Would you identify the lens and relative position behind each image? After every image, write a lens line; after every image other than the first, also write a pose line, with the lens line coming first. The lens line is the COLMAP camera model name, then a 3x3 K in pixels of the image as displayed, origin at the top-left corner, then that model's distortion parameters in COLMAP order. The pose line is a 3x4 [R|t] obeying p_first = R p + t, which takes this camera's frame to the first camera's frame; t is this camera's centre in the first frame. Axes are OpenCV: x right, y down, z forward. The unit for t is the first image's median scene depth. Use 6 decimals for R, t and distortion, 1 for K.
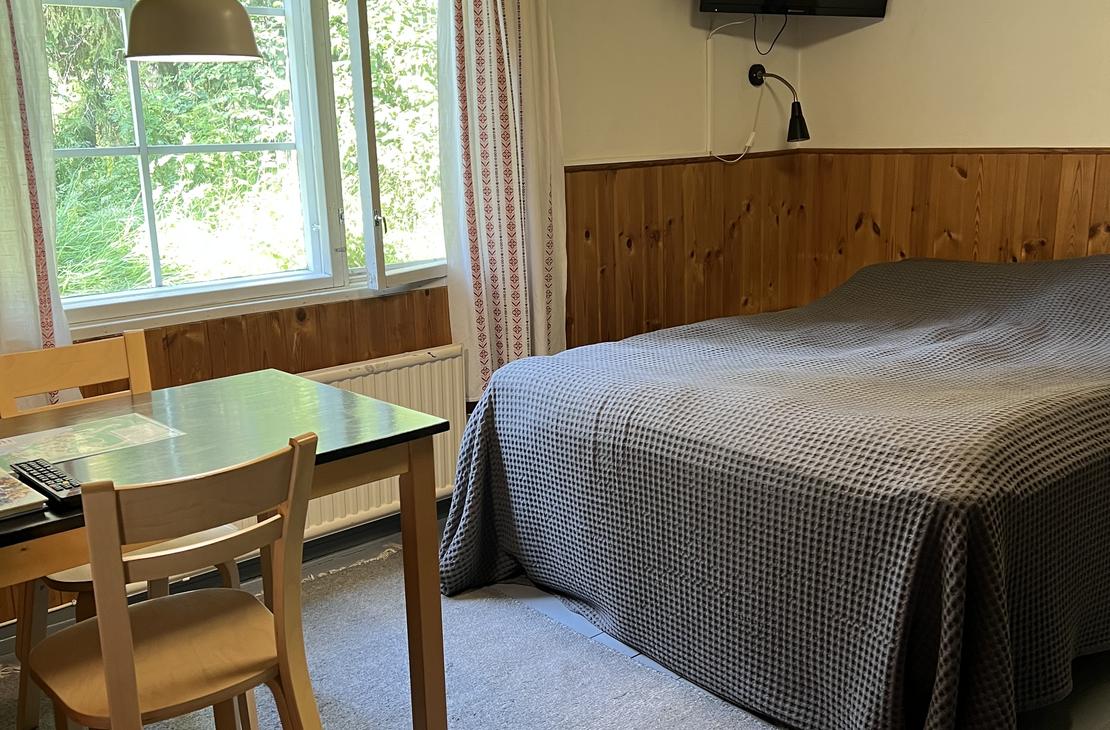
lens RADIAL K [[1077.9, 0, 555.0], [0, 1077.9, 365.0], [0, 0, 1]] dist [0.141126, -0.355431]
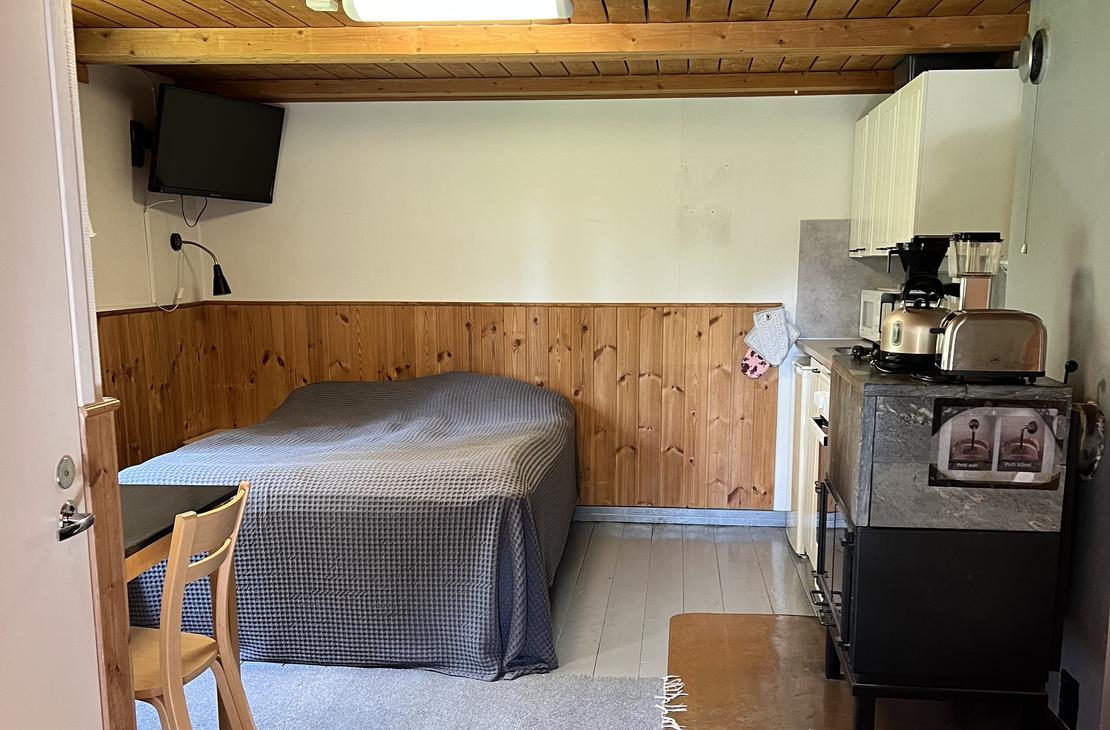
lens RADIAL K [[1077.9, 0, 555.0], [0, 1077.9, 365.0], [0, 0, 1]] dist [0.141126, -0.355431]
pose [[0.745323, -0.037595, 0.665643, -0.389083], [0.125980, 0.988364, -0.085238, 0.035800], [-0.654693, 0.147388, 0.741387, -0.206218]]
